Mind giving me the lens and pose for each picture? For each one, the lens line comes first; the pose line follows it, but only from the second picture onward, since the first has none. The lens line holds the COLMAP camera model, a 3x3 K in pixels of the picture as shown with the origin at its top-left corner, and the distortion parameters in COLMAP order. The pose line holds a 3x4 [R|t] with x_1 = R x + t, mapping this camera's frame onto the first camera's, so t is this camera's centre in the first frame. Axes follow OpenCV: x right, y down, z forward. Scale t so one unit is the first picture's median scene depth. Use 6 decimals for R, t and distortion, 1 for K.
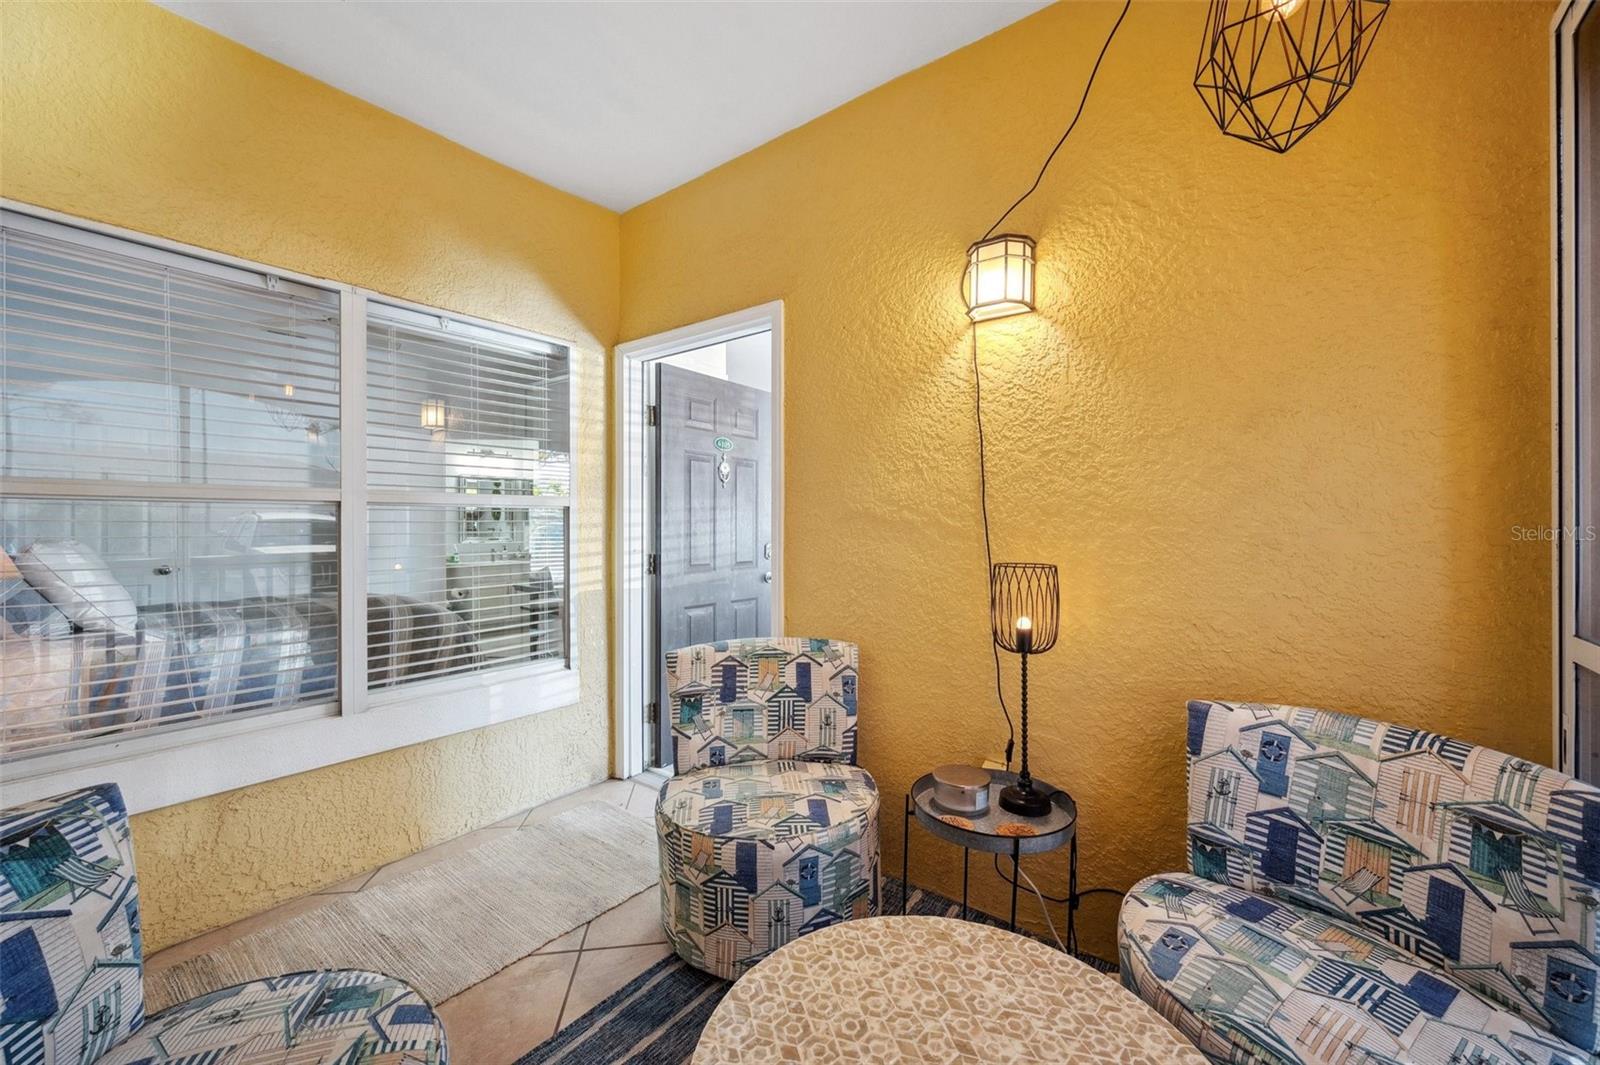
lens RADIAL K [[635.2, 0, 800.7], [0, 635.2, 531.0], [0, 0, 1]] dist [-0.001489, -0.000493]
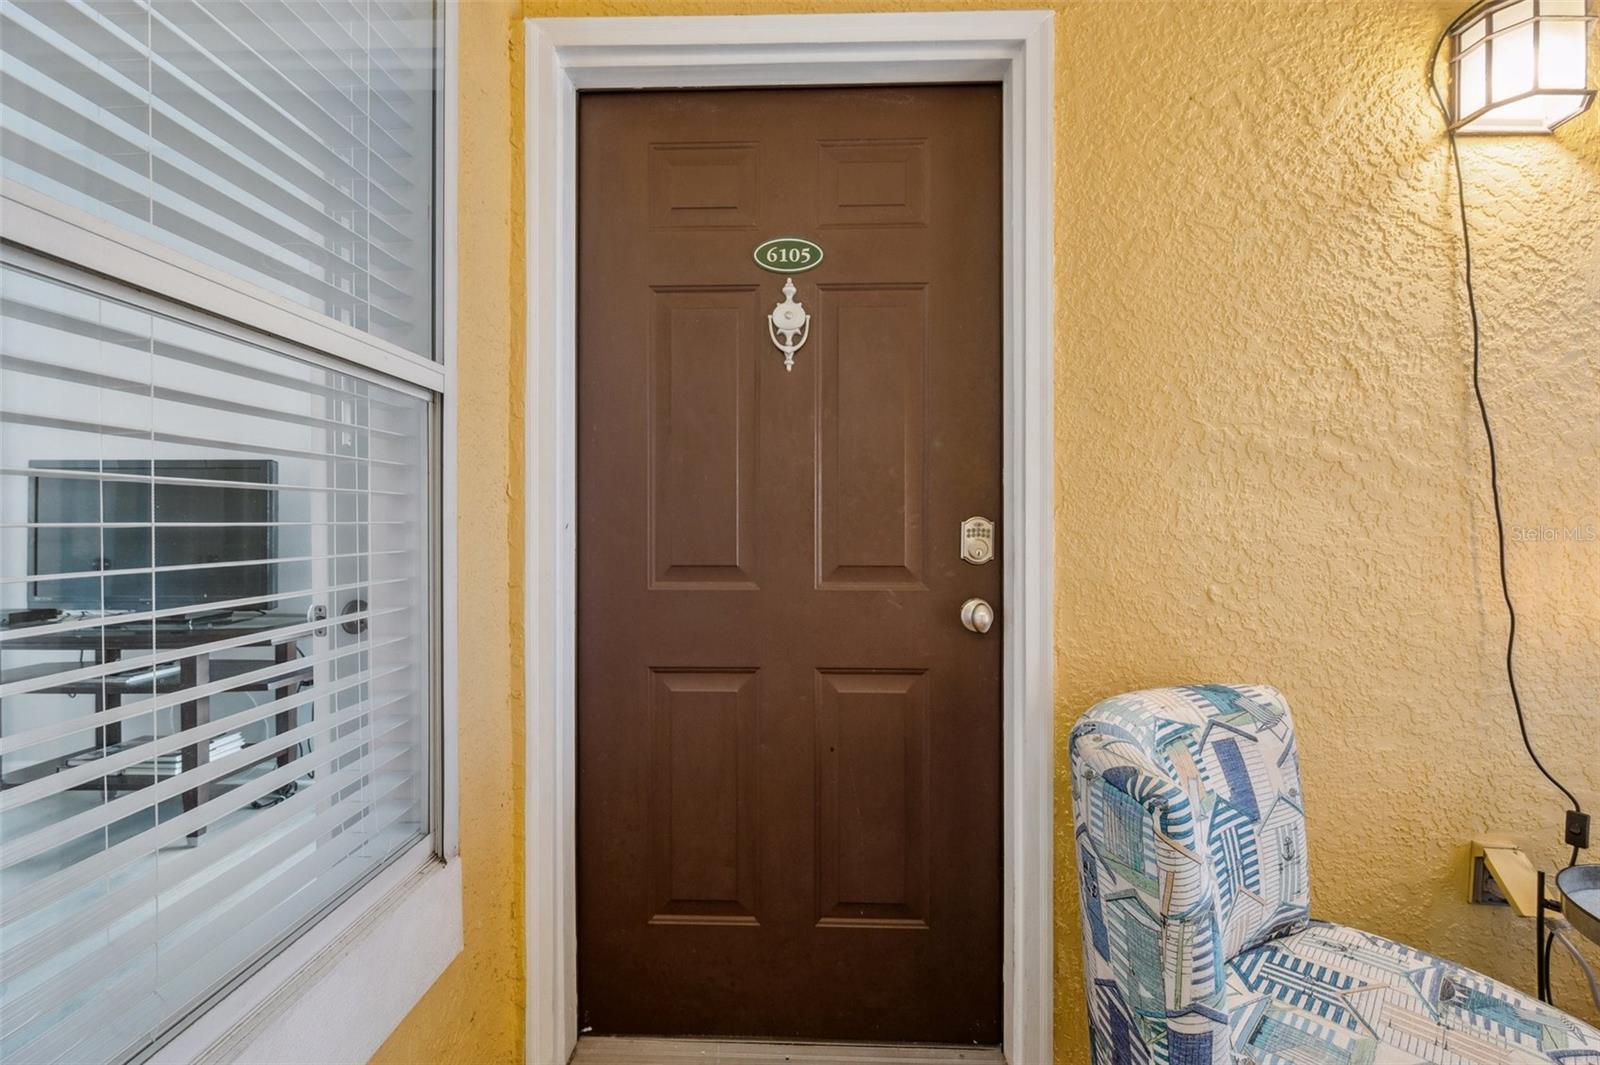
lens RADIAL K [[635.2, 0, 797.4], [0, 635.2, 528.1], [0, 0, 1]] dist [-0.001489, -0.000493]
pose [[0.809714, 0.002061, 0.586821, -0.573909], [-0.001286, 0.999998, -0.001738, 0.050217], [-0.586823, 0.000653, 0.809715, 0.846936]]
